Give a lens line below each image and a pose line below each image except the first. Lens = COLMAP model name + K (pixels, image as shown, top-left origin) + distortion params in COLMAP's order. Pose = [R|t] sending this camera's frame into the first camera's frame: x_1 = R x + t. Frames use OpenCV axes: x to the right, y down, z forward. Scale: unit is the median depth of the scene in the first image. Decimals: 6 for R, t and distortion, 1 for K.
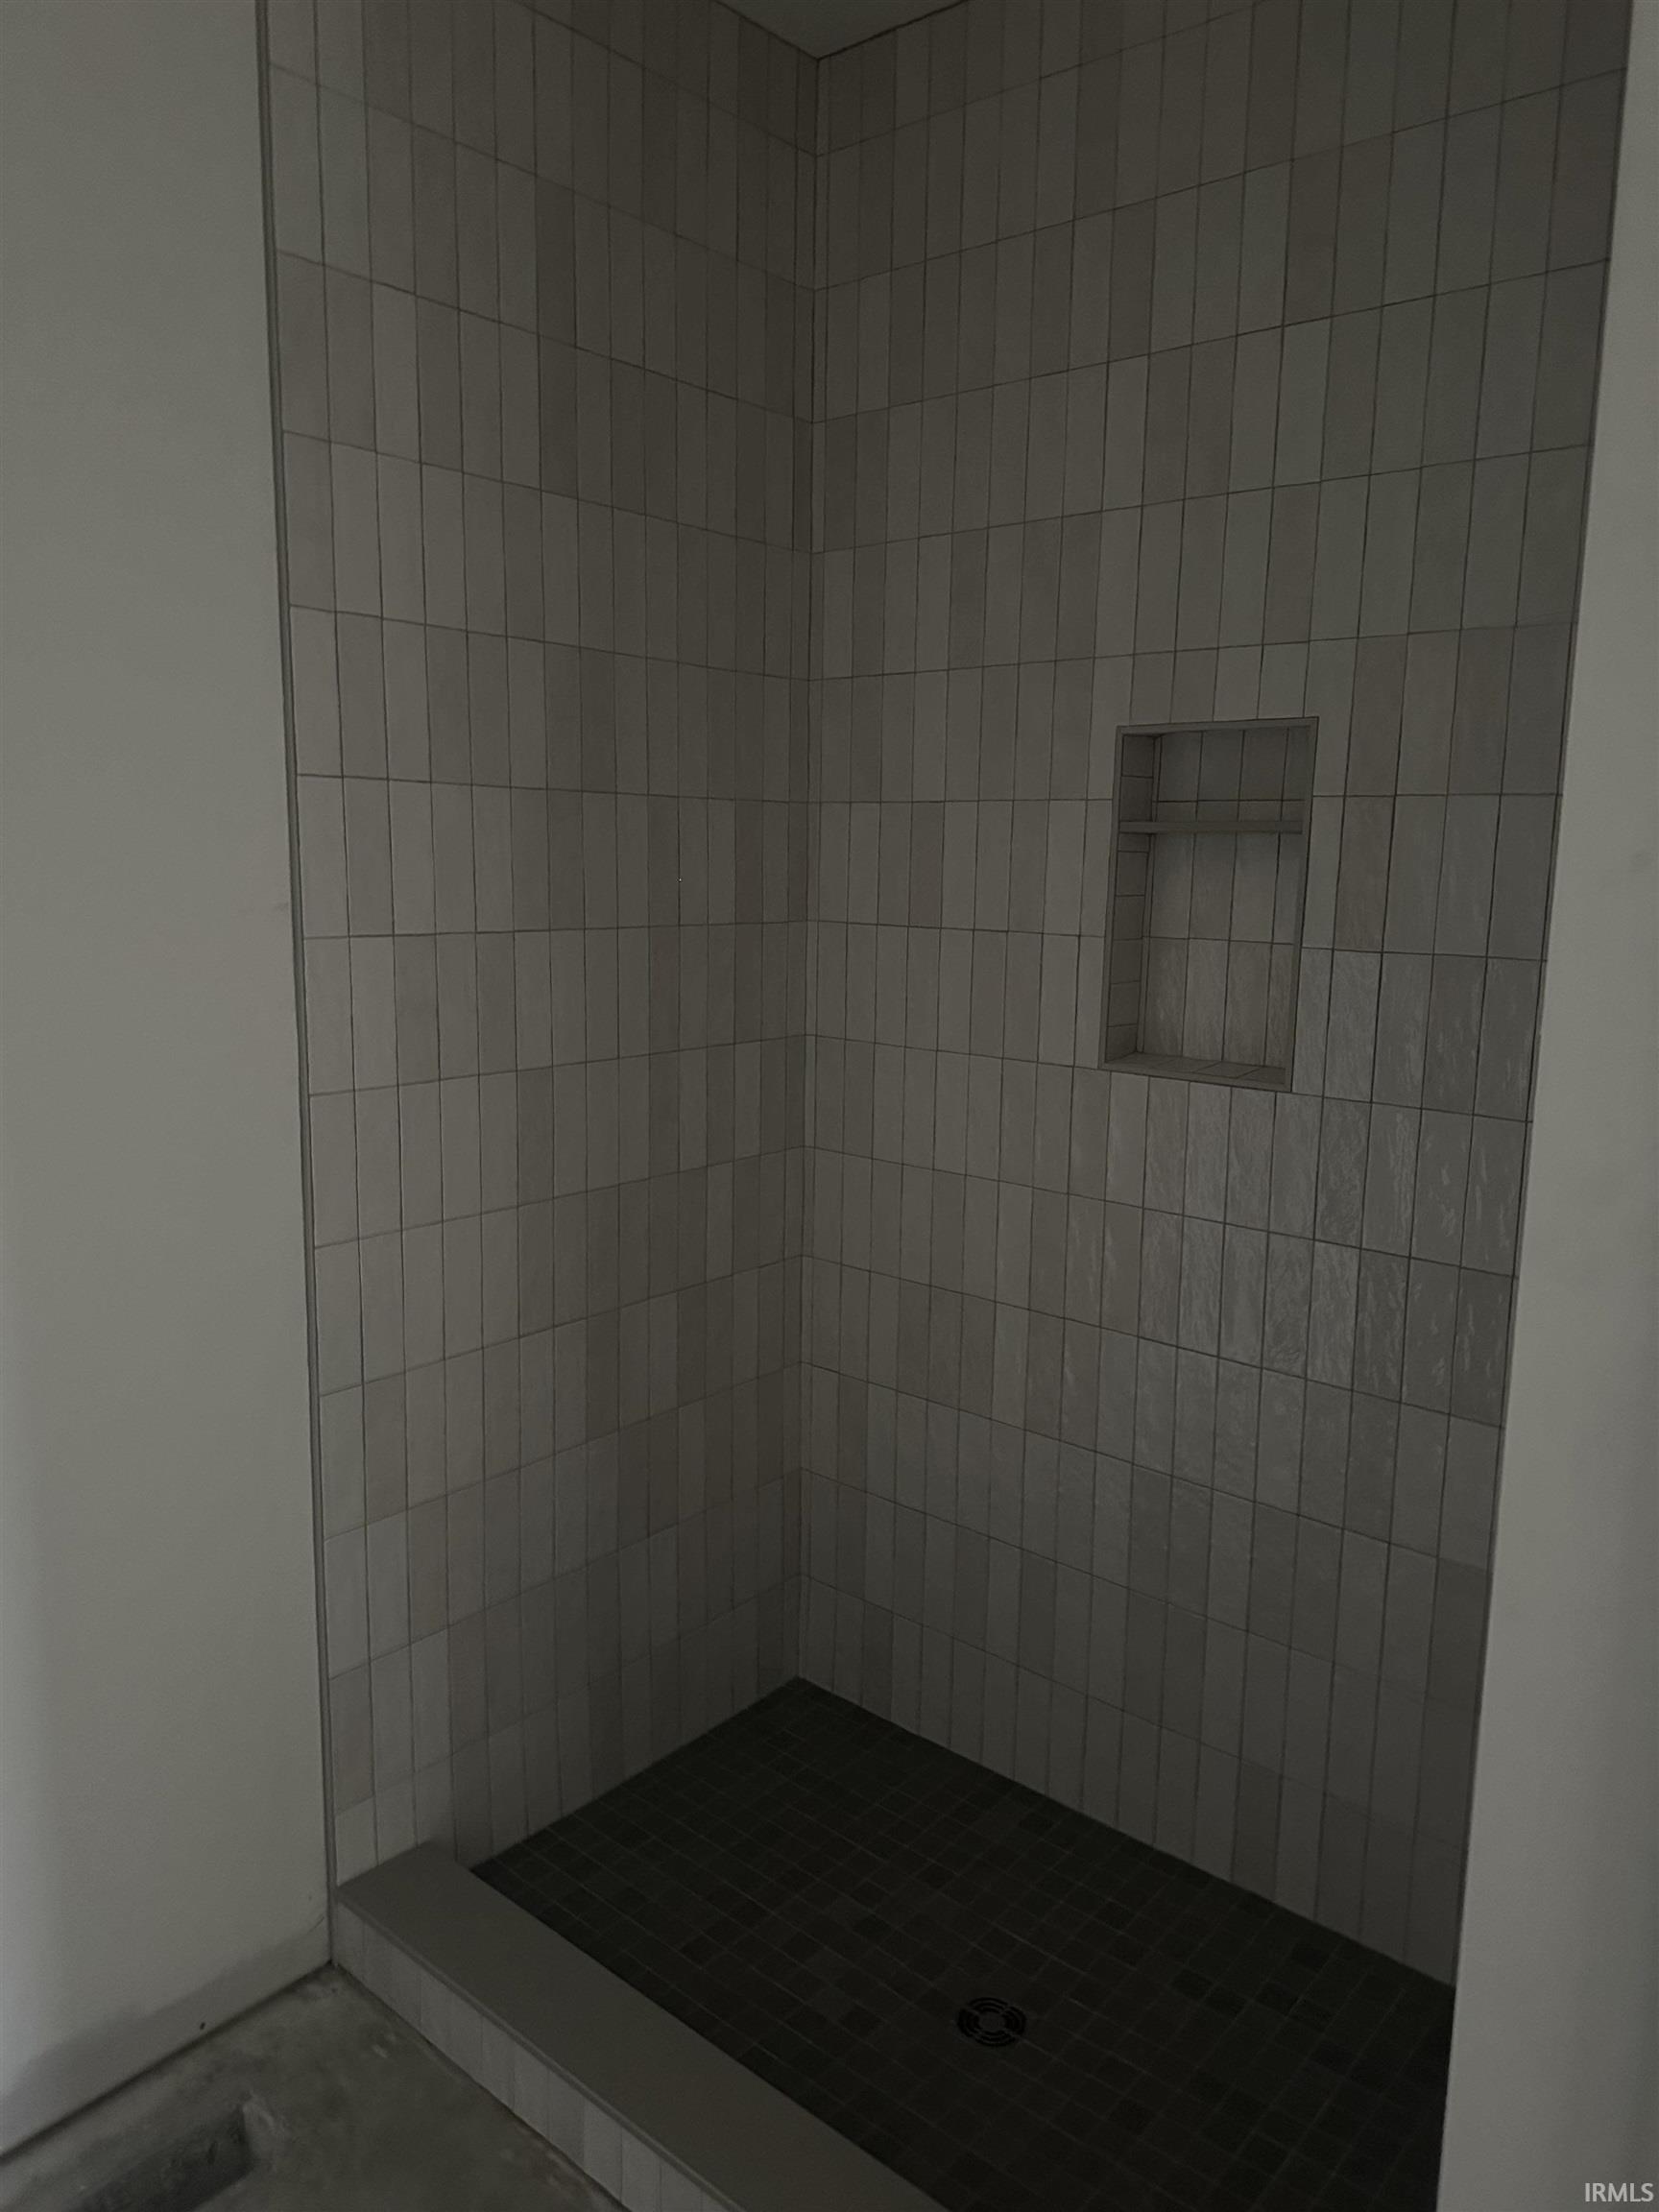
lens RADIAL K [[1577.8, 0, 832.7], [0, 1577.8, 1114.7], [0, 0, 1]] dist [0.137255, -0.223960]
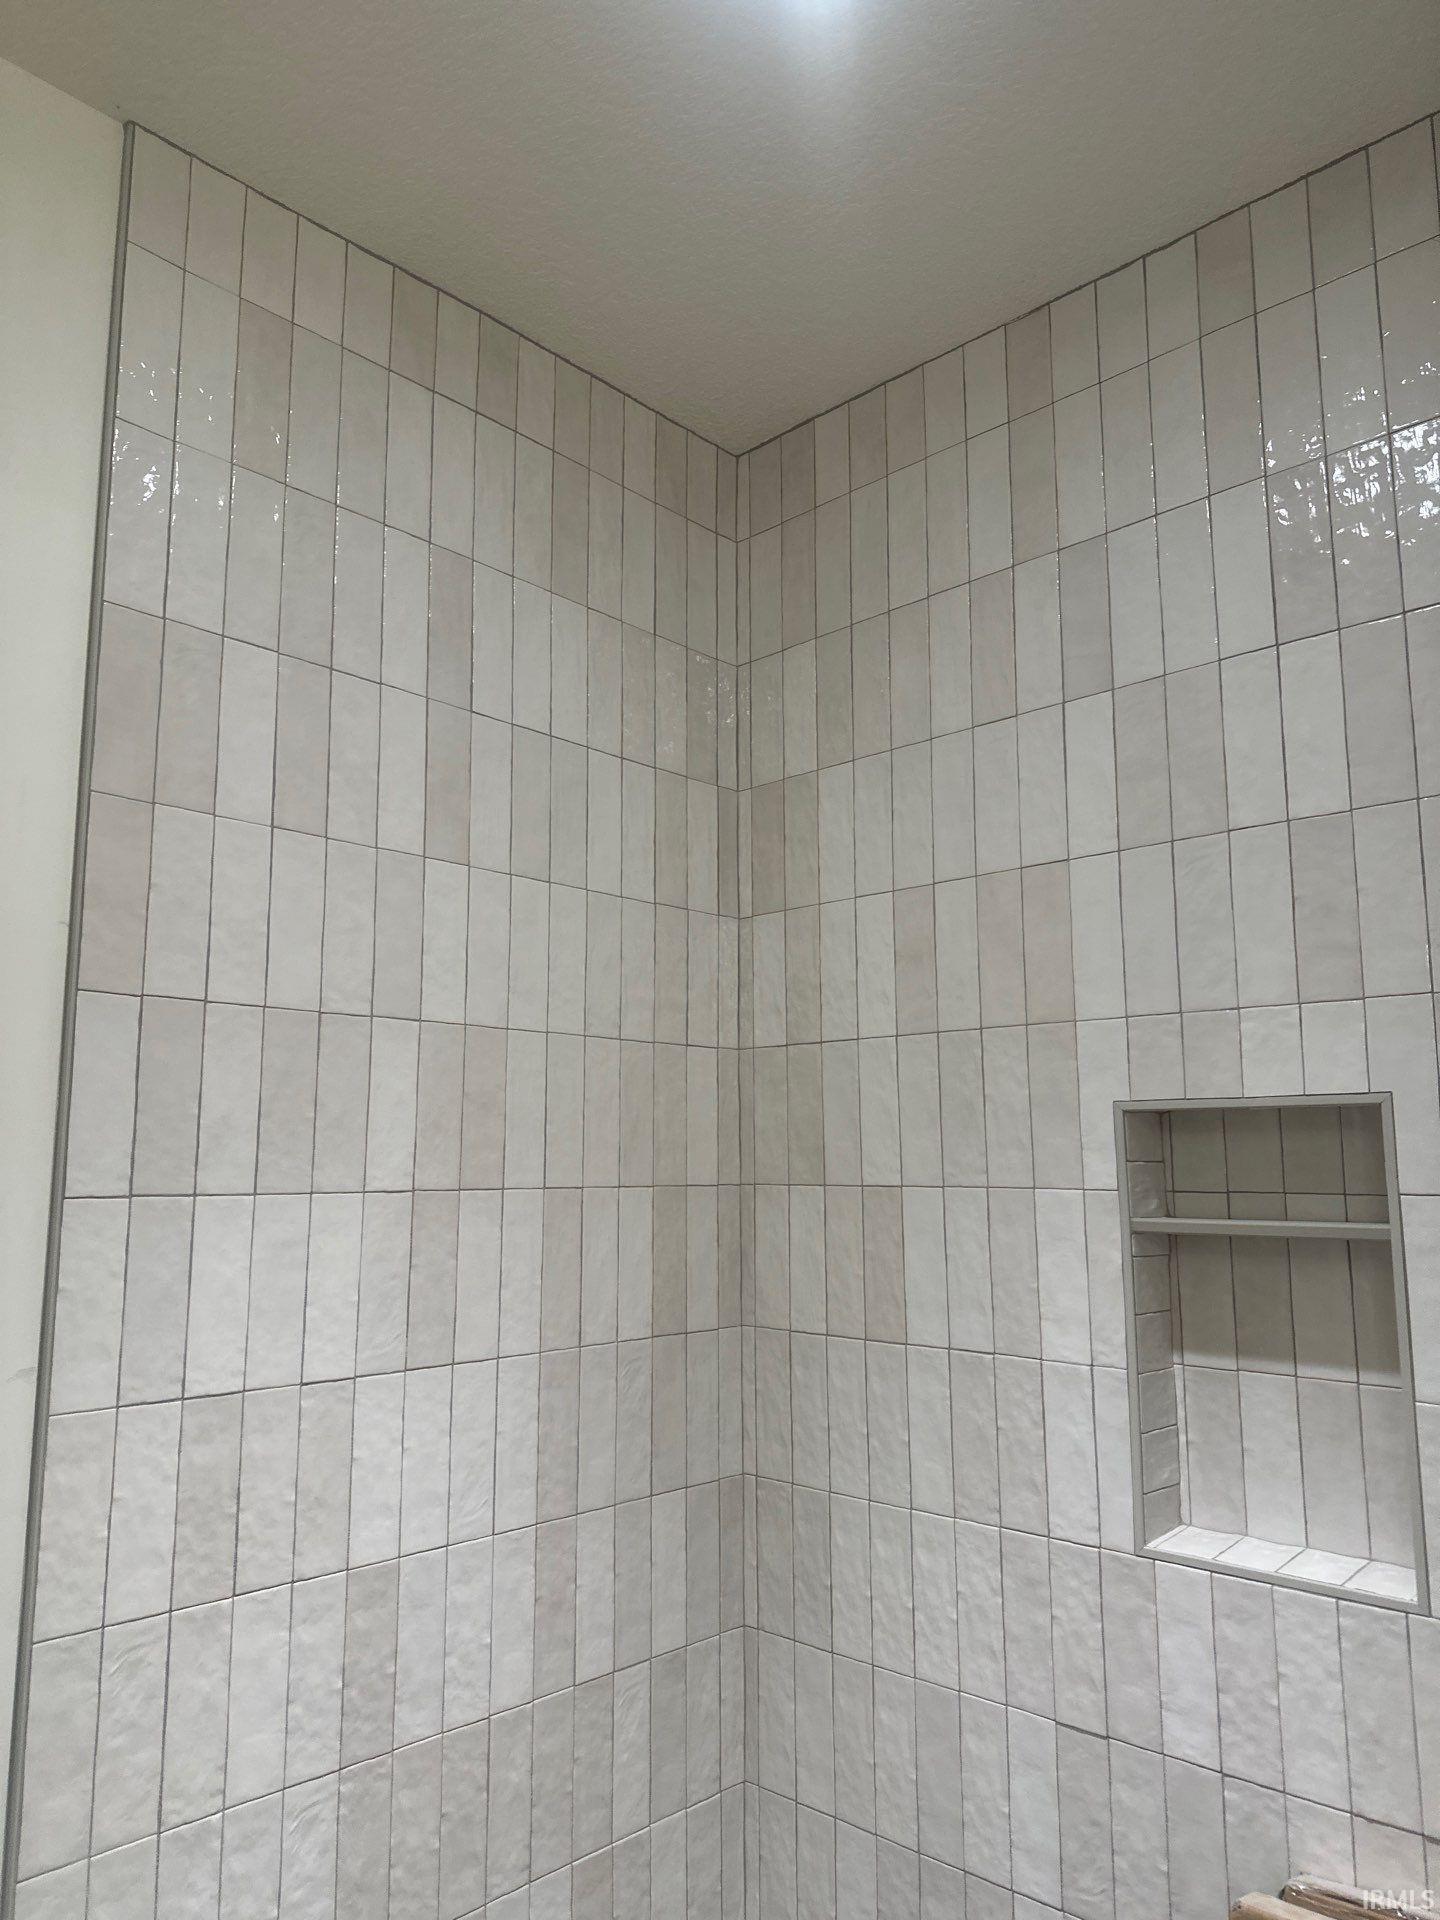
lens RADIAL K [[1369.5, 0, 722.8], [0, 1369.5, 967.5], [0, 0, 1]] dist [0.137255, -0.223960]
pose [[0.998505, -0.027171, -0.047423, 0.014675], [0.011069, 0.950226, -0.311365, -0.086563], [0.053522, 0.310375, 0.949106, 0.286385]]
